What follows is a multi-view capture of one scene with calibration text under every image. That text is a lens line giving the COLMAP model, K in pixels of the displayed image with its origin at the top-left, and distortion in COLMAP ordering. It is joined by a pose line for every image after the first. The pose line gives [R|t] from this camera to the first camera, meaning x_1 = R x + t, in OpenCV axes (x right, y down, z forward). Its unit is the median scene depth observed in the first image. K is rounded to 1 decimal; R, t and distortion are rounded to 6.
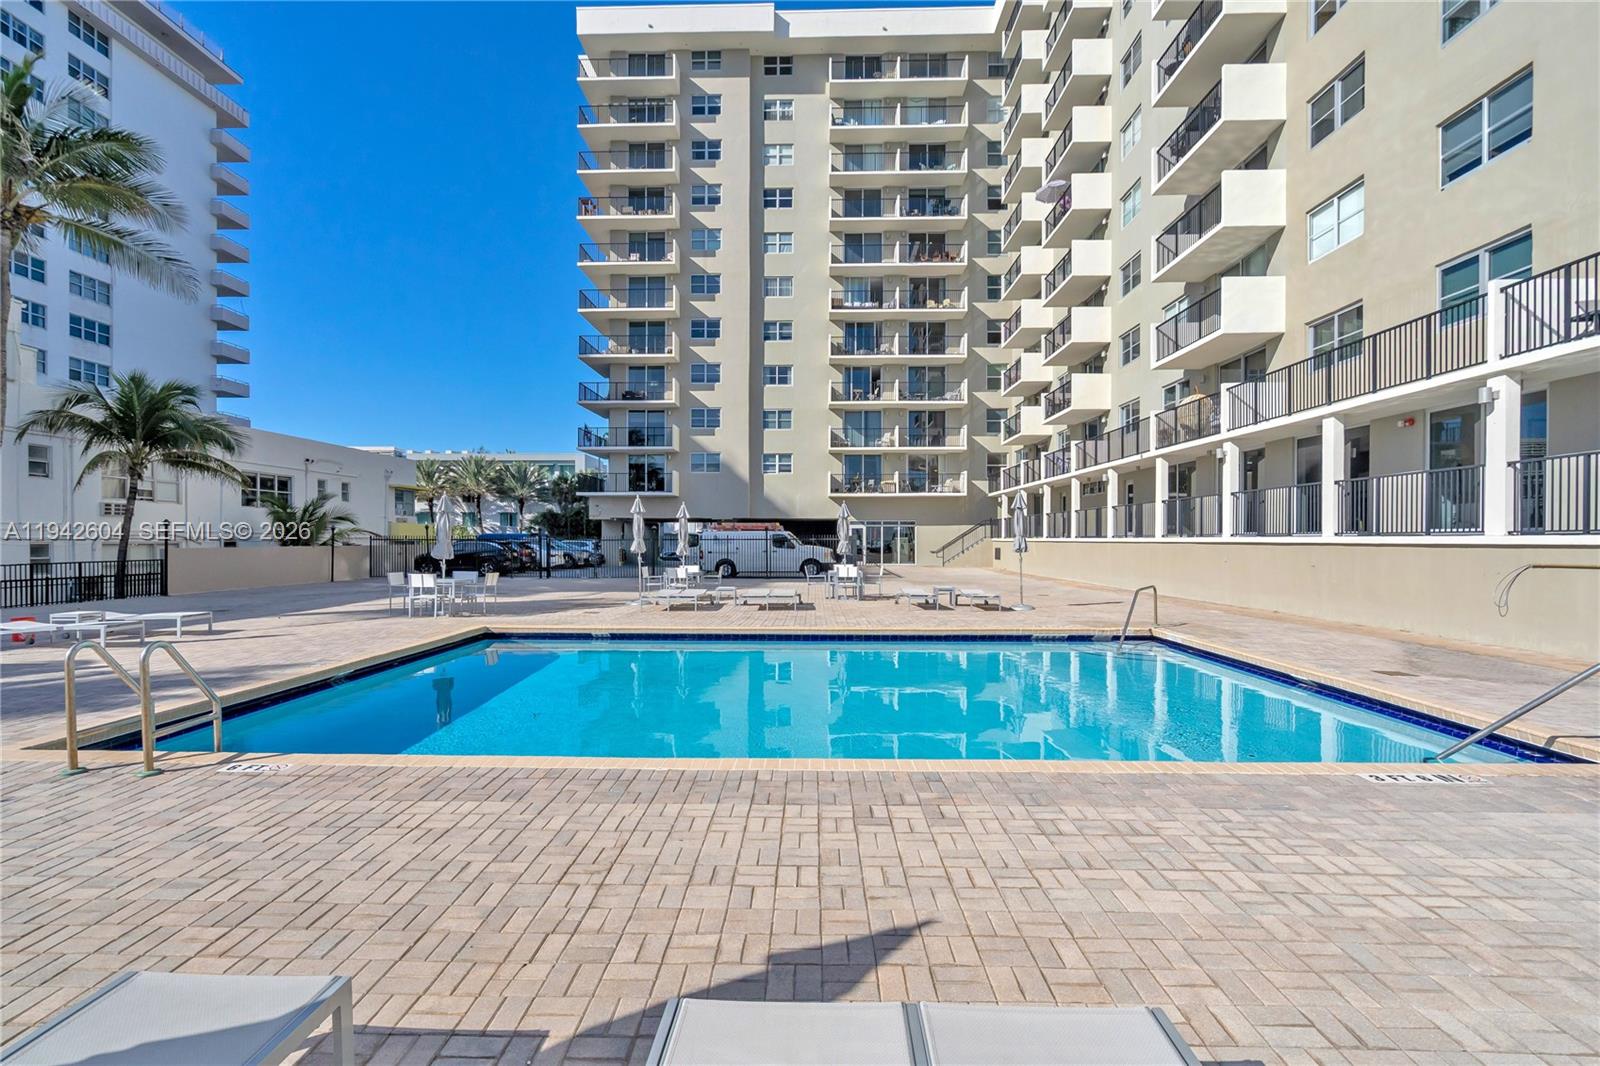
lens RADIAL K [[731.2, 0, 800.0], [0, 731.2, 533.0], [0, 0, 1]] dist [0.001324, 0.000002]
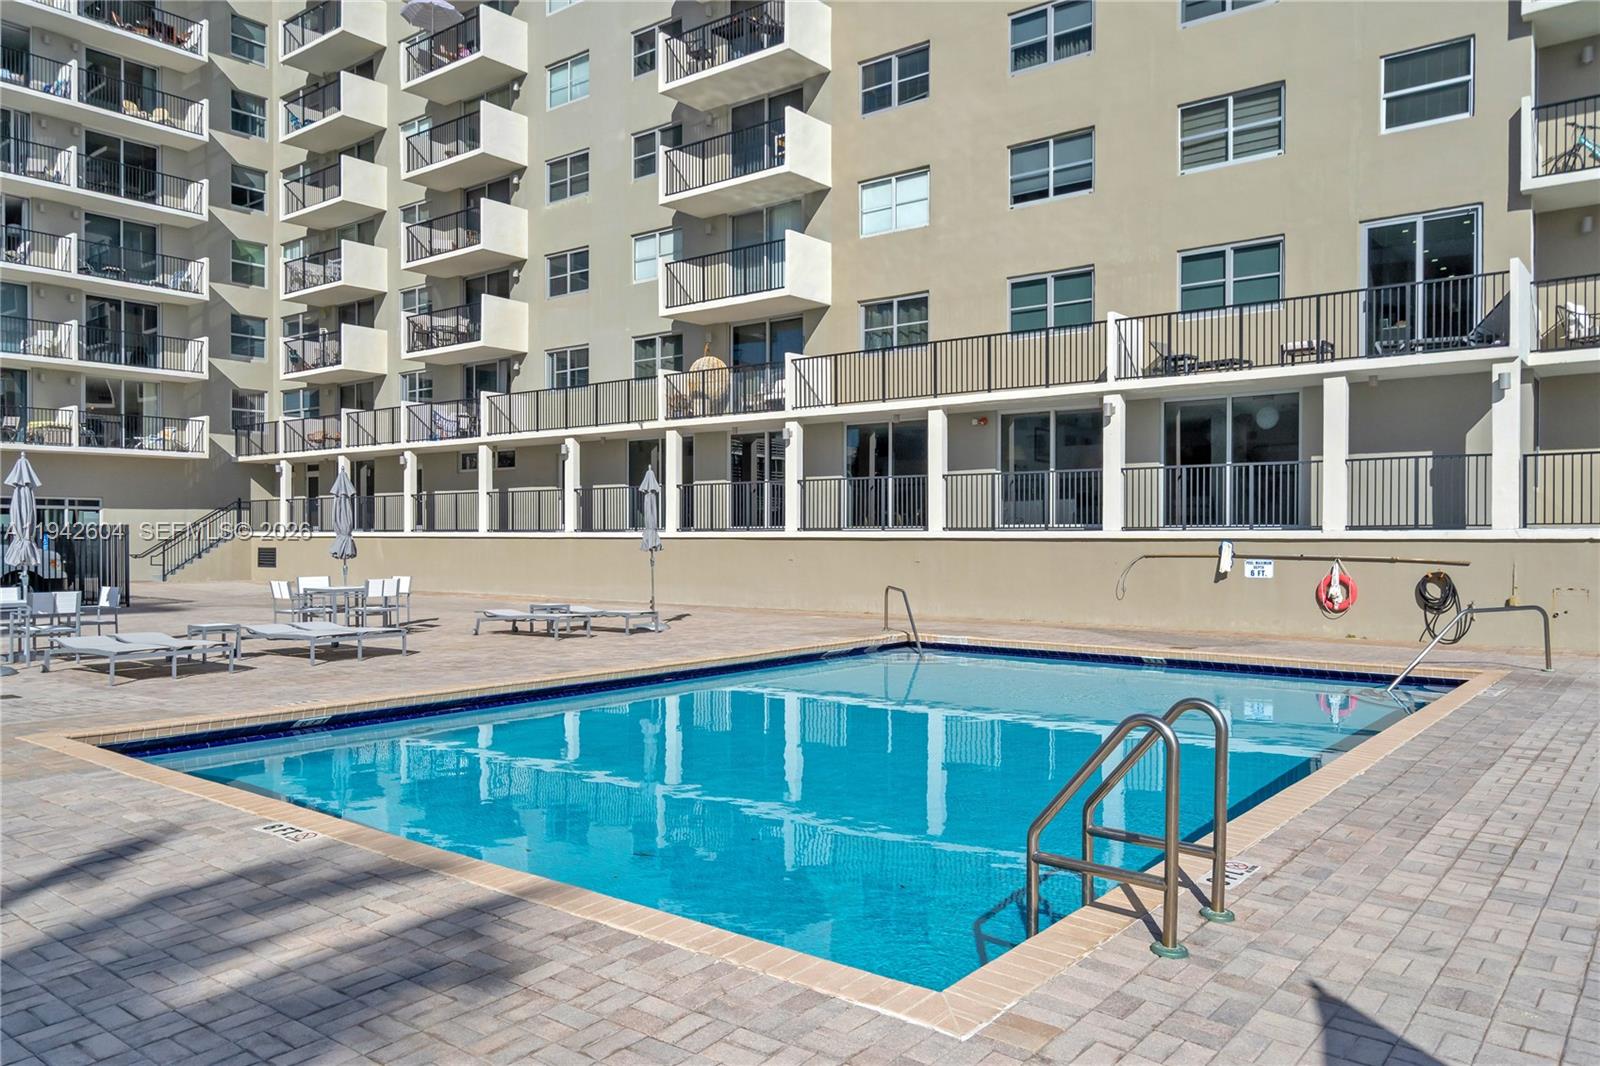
lens RADIAL K [[1121.8, 0, 800.0], [0, 1121.8, 533.0], [0, 0, 1]] dist [0.005705, -0.001506]
pose [[0.603532, 0.005109, 0.797322, -0.298903], [-0.010006, 0.999949, 0.001167, 0.003725], [-0.797276, -0.008683, 0.603553, 0.122302]]
